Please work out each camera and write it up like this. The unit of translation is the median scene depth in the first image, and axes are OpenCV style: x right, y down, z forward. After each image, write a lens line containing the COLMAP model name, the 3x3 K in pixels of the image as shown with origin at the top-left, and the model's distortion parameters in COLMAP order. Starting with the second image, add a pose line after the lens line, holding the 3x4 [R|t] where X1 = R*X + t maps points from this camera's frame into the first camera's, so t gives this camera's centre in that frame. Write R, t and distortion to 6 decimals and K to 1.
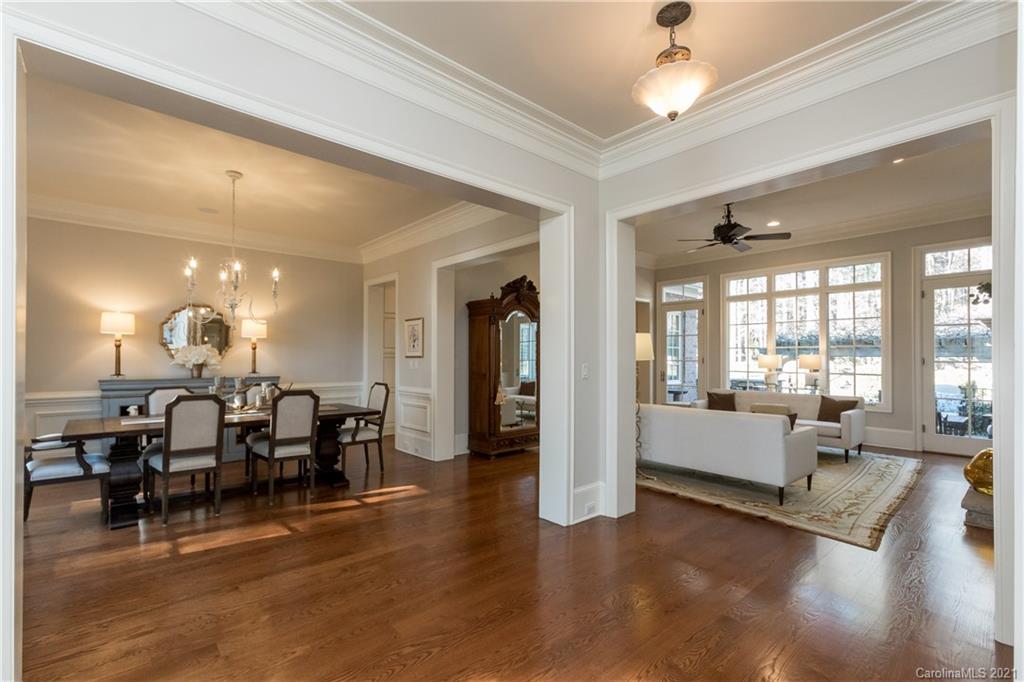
lens RADIAL K [[460.1, 0, 506.6], [0, 460.1, 354.6], [0, 0, 1]] dist [0.029192, 0.000536]
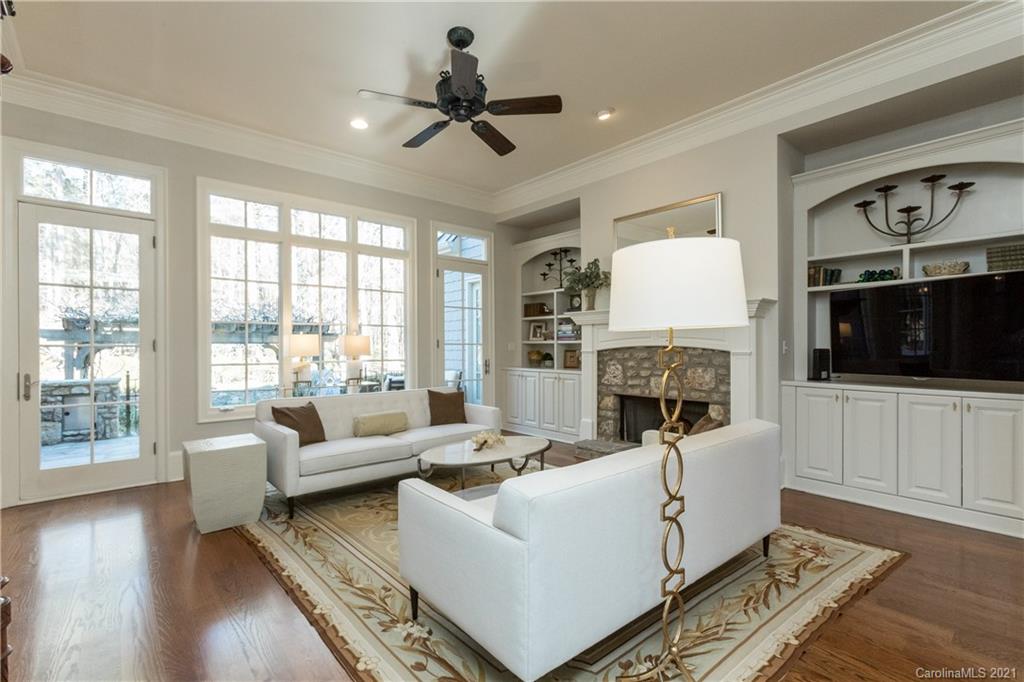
lens RADIAL K [[466.3, 0, 494.8], [0, 466.3, 346.8], [0, 0, 1]] dist [0.002328, 0.000678]
pose [[0.041961, -0.004663, 0.999108, -0.053784], [0.002486, 0.999987, 0.004562, 0.018210], [-0.999116, 0.002292, 0.041972, 0.944336]]
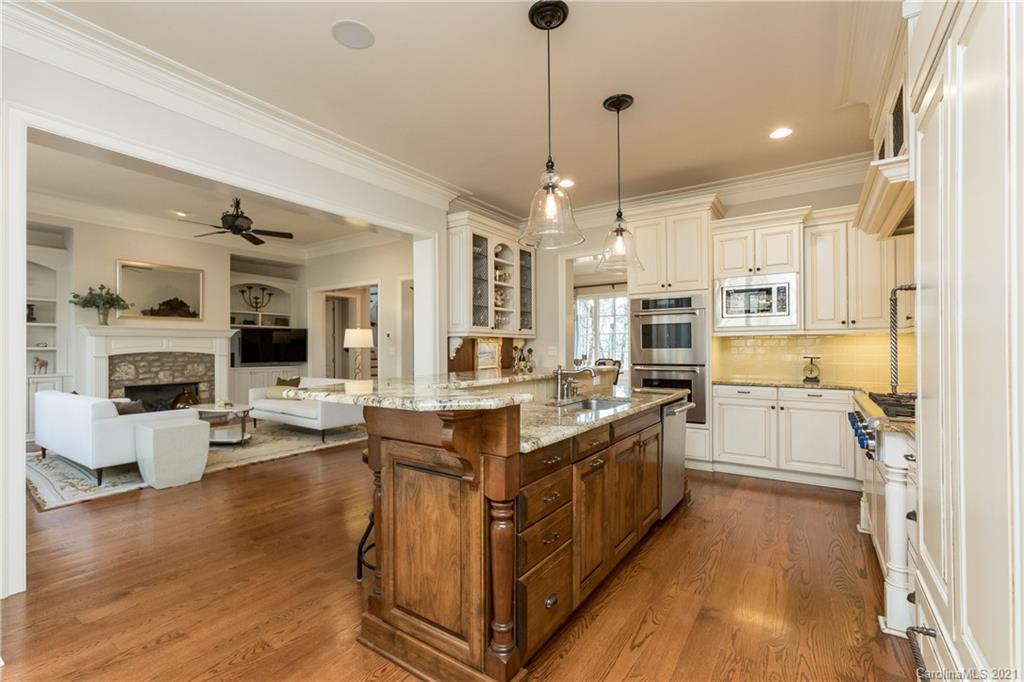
lens RADIAL K [[466.3, 0, 494.8], [0, 466.3, 346.8], [0, 0, 1]] dist [0.002328, 0.000678]
pose [[-0.974680, -0.000222, -0.223604, 0.160879], [0.001224, 0.999979, -0.006329, 0.016419], [0.223601, -0.006443, -0.974660, 2.173645]]
